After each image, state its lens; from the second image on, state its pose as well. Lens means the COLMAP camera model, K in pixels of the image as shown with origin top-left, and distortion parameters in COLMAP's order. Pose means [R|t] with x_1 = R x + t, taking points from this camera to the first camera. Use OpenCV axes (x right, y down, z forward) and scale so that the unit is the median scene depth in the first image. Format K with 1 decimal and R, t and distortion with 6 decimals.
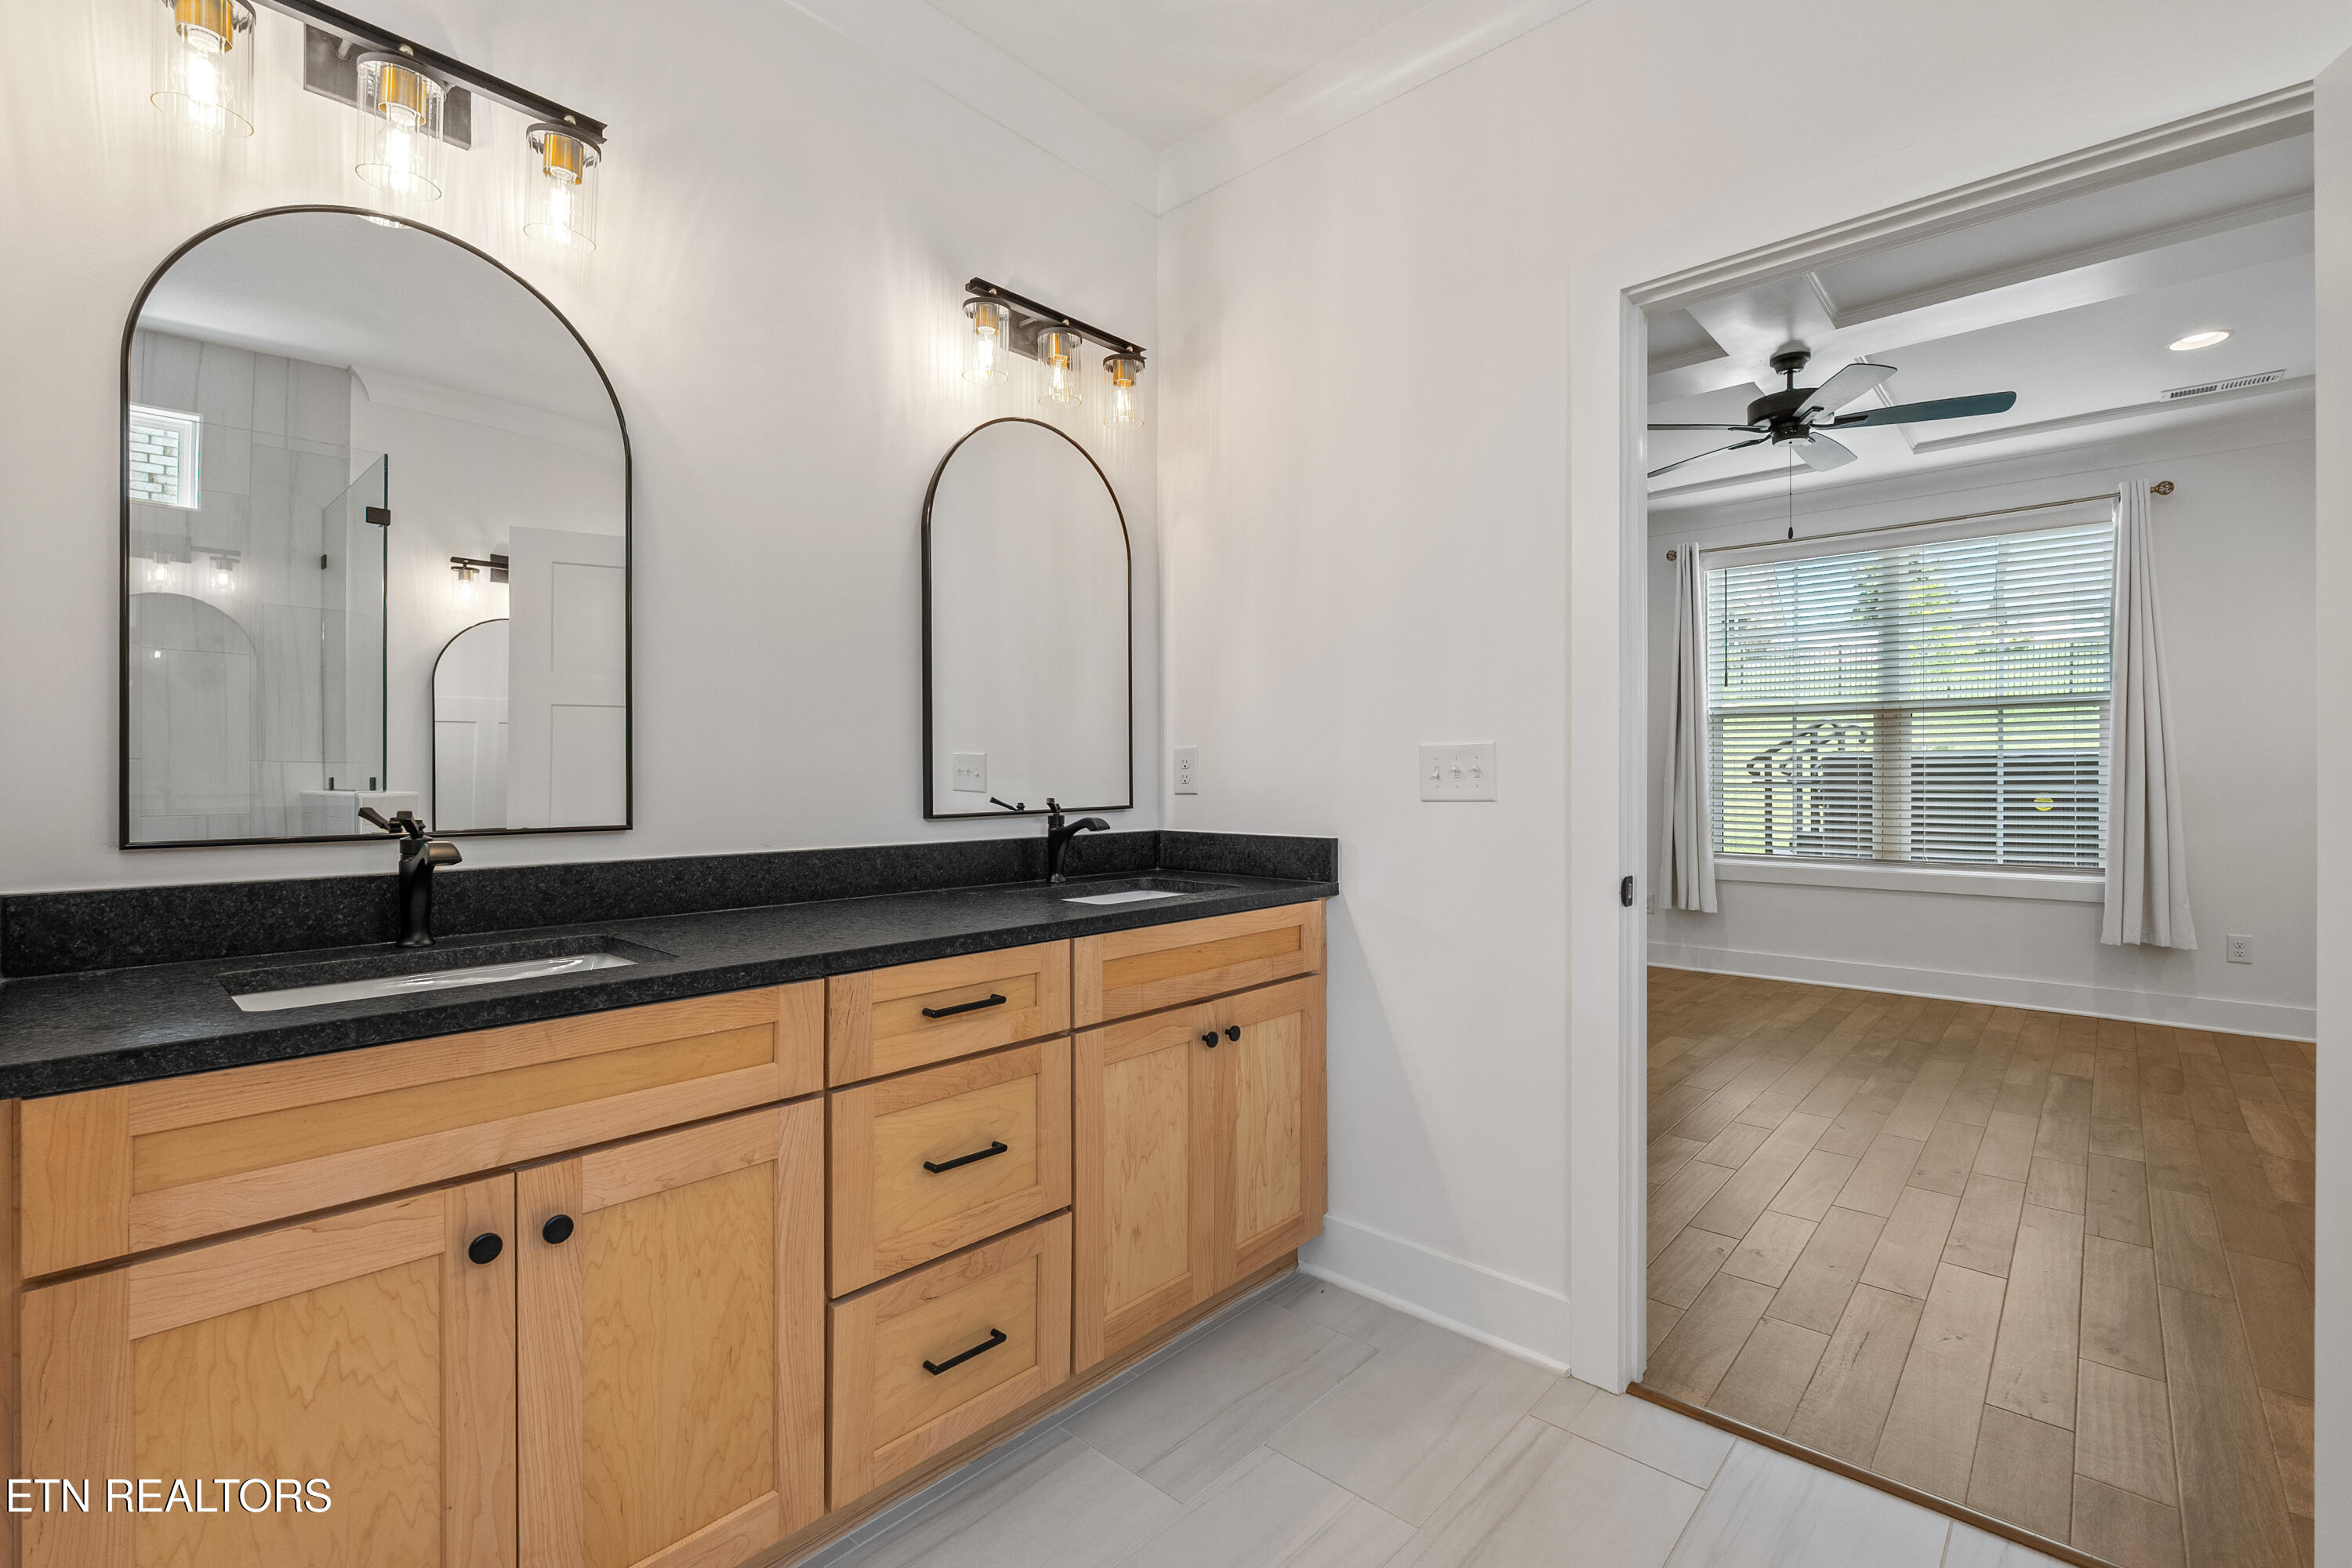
lens RADIAL K [[1037.7, 0, 1179.4], [0, 1037.7, 776.7], [0, 0, 1]] dist [-0.003206, -0.000567]
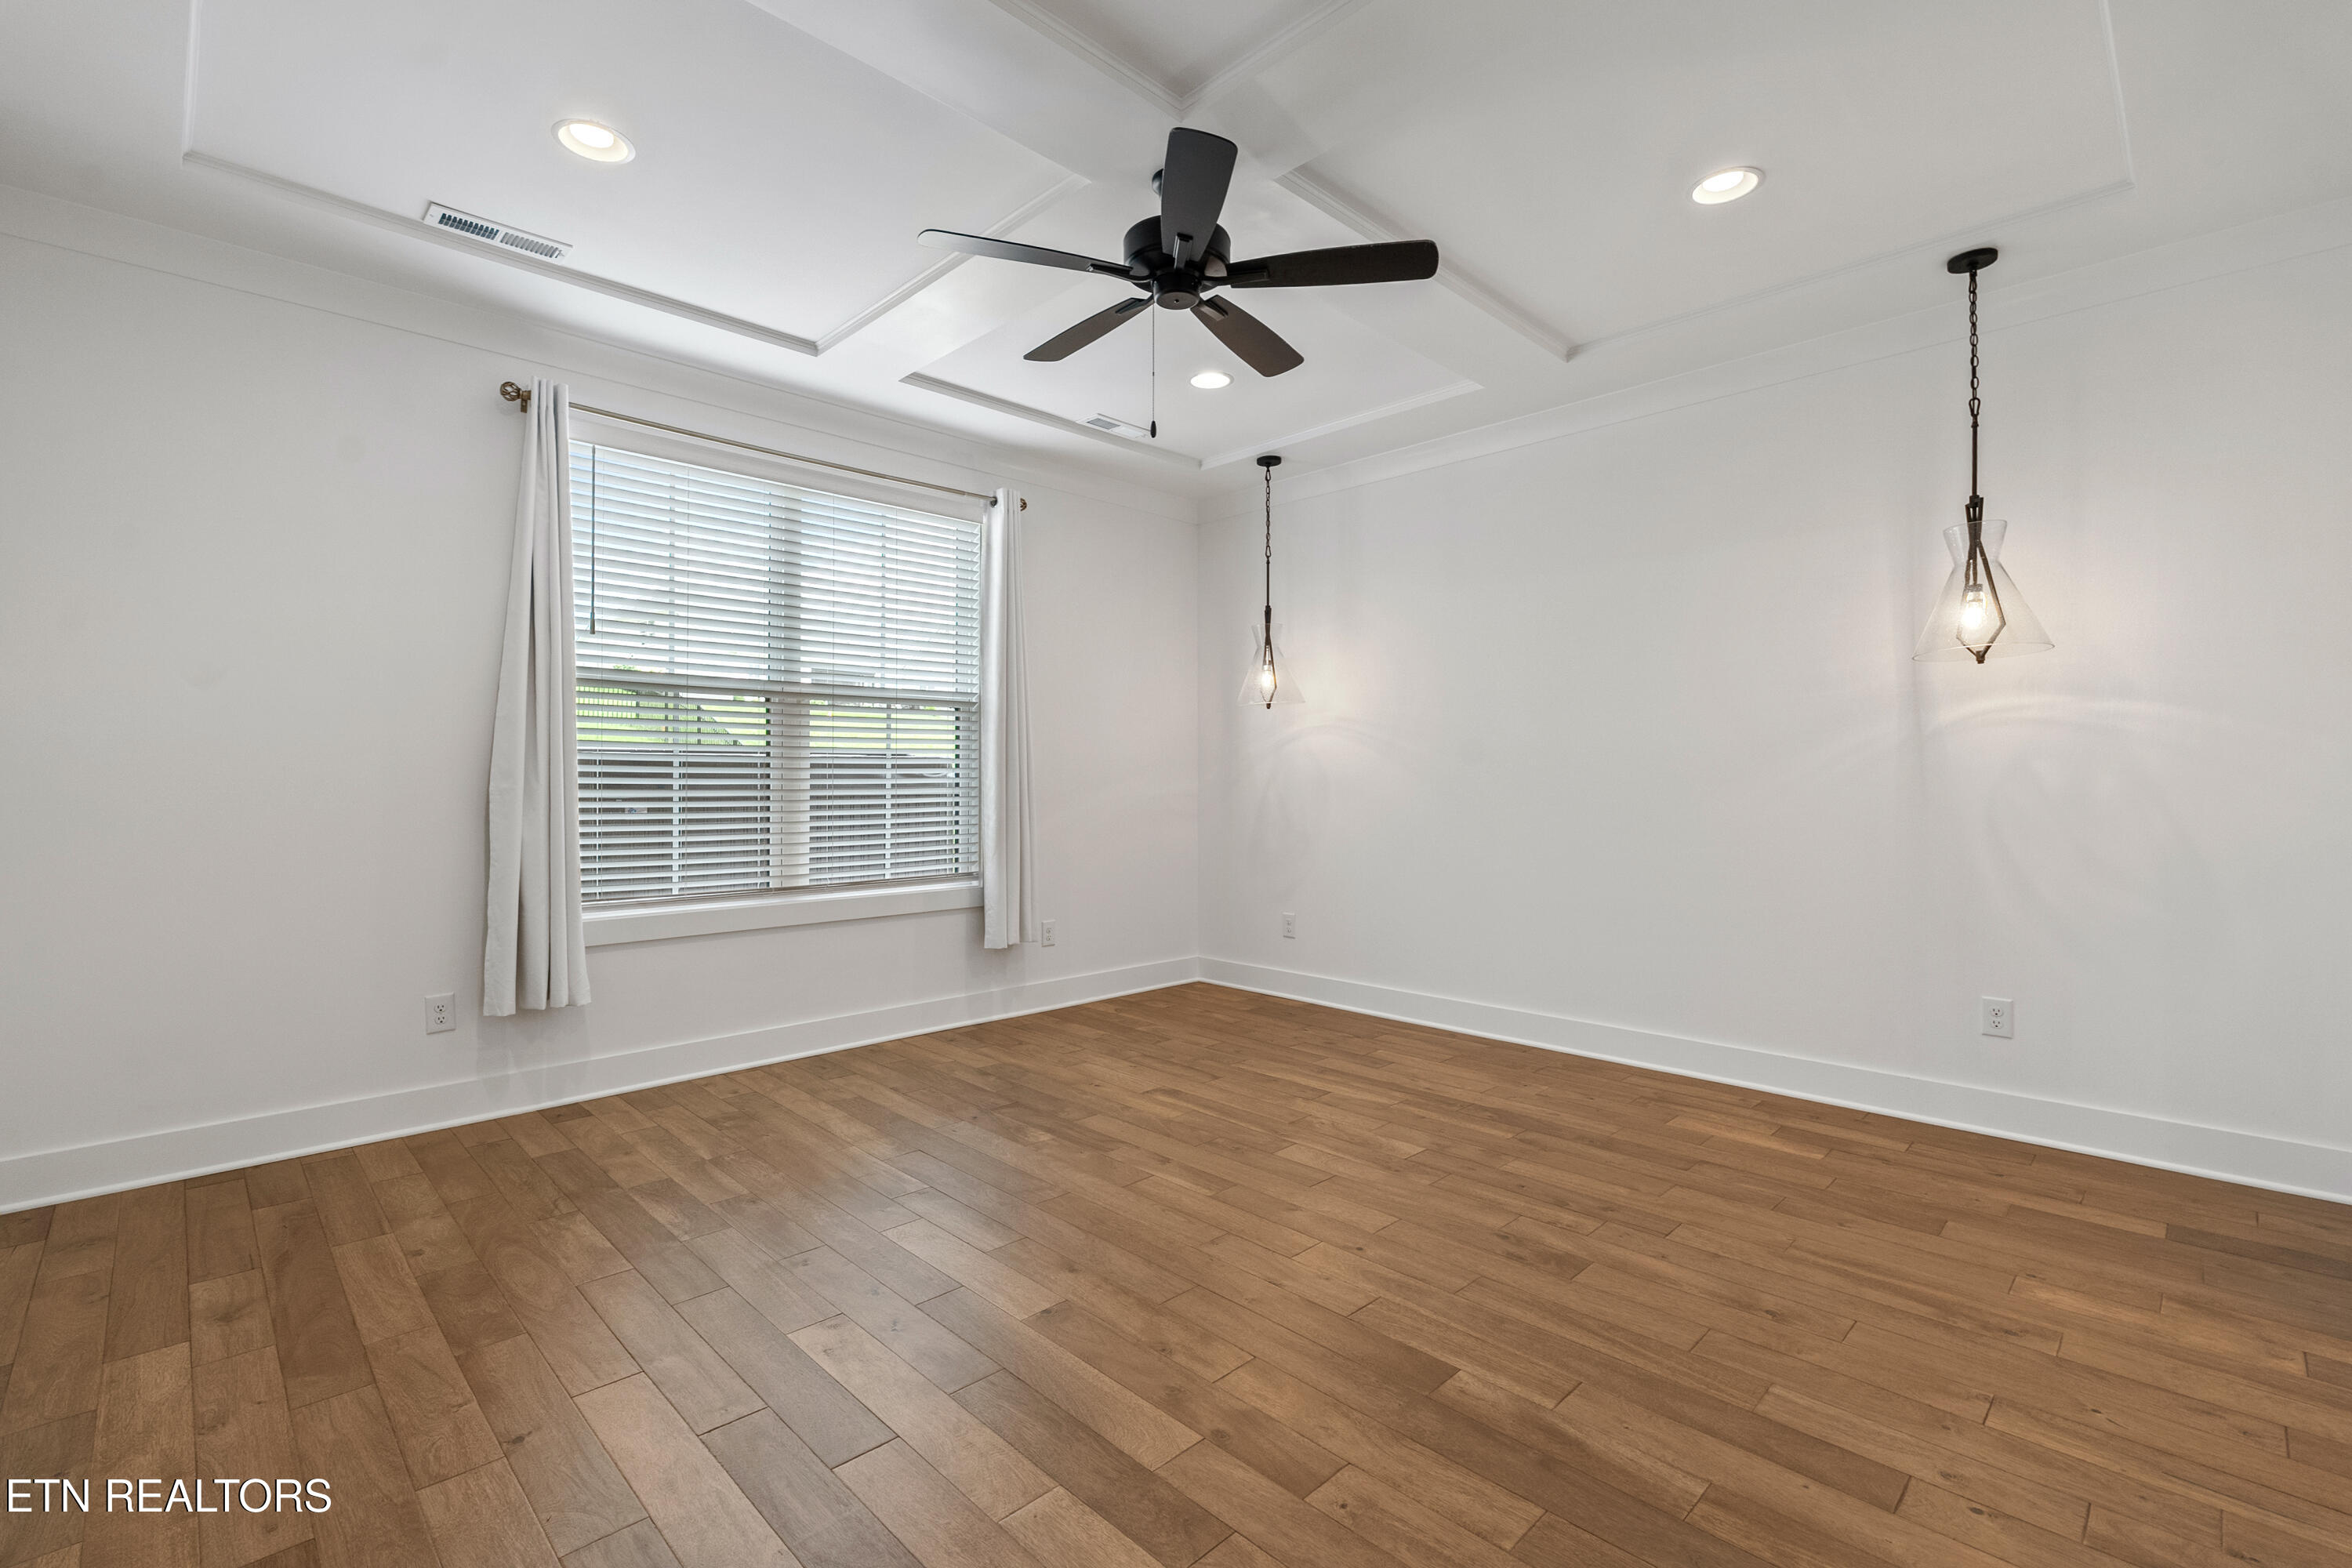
lens RADIAL K [[1037.7, 0, 1176.6], [0, 1037.7, 779.2], [0, 0, 1]] dist [-0.003206, -0.000567]
pose [[0.081574, 0.003485, 0.996661, -0.068488], [0.003620, 0.999986, -0.003793, 0.003775], [-0.996661, 0.003917, 0.081560, 0.651666]]
